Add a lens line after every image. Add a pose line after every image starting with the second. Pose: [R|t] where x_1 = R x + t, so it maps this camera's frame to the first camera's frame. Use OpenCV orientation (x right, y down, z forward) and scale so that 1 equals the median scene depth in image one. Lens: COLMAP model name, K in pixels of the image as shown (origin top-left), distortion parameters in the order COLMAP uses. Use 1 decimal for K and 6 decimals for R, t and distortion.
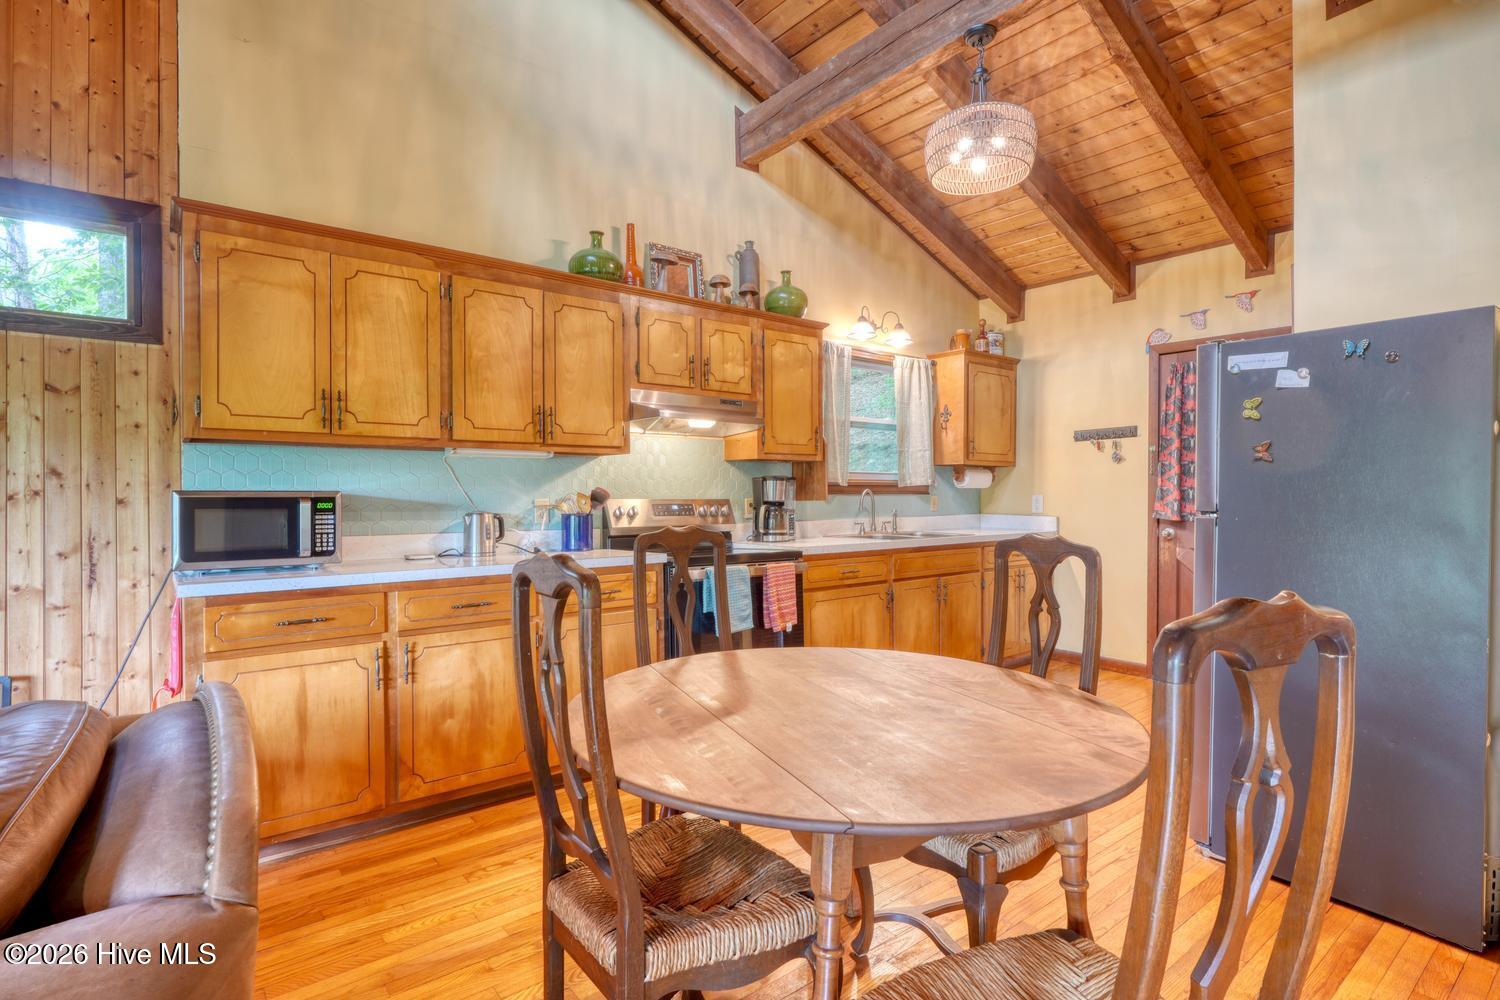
lens RADIAL K [[748.6, 0, 755.7], [0, 748.6, 494.6], [0, 0, 1]] dist [-0.003341, -0.000259]
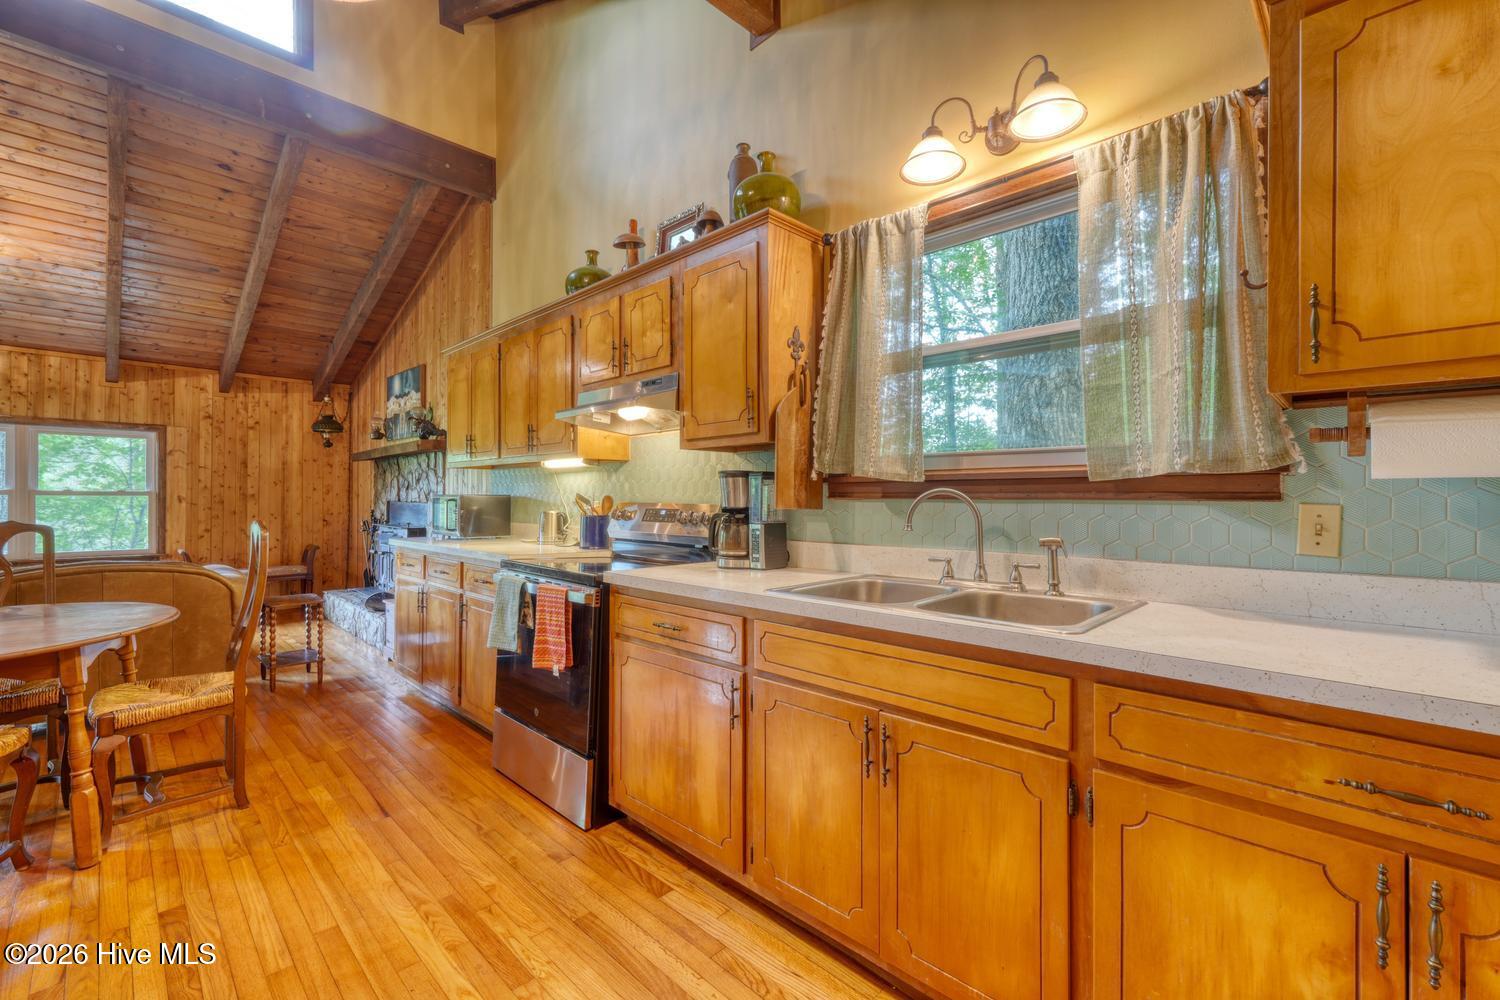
lens RADIAL K [[636.2, 0, 749.0], [0, 636.2, 498.8], [0, 0, 1]] dist [-0.004563, 0.002065]
pose [[0.115955, 0.004819, -0.993243, 0.623353], [-0.003410, 0.999984, 0.004453, -0.002698], [0.993249, 0.002871, 0.115970, 0.979567]]
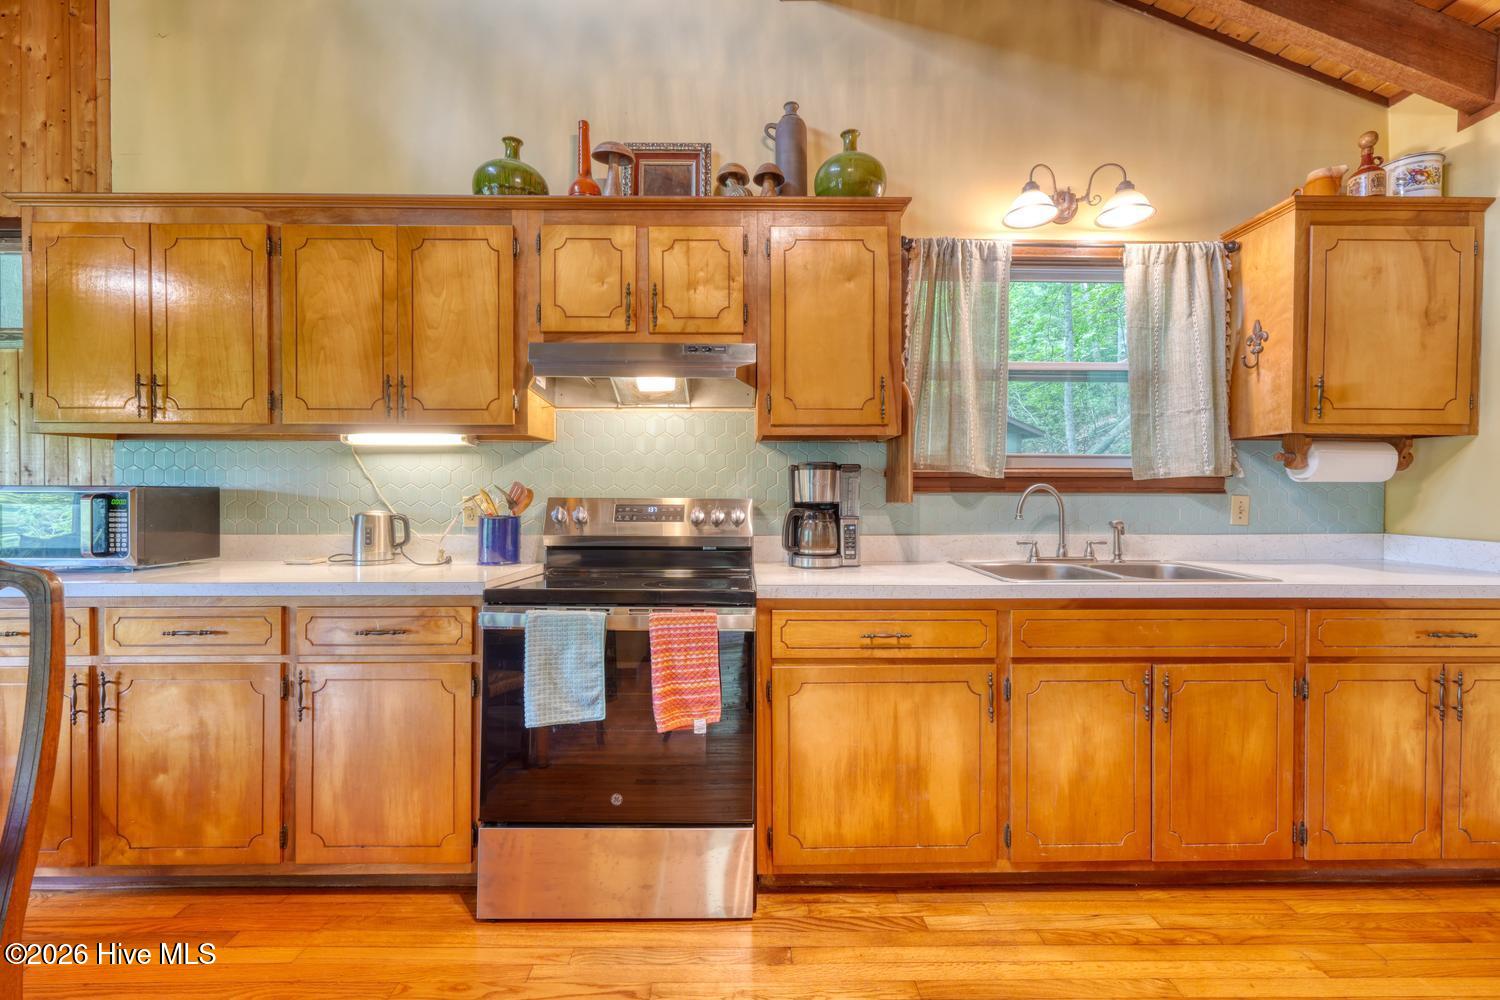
lens RADIAL K [[636.2, 0, 747.1], [0, 636.2, 497.6], [0, 0, 1]] dist [-0.004563, 0.002065]
pose [[0.785760, 0.008850, -0.618468, 0.321222], [-0.004544, 0.999953, 0.008535, -0.000153], [0.618514, -0.003896, 0.785764, 0.564469]]
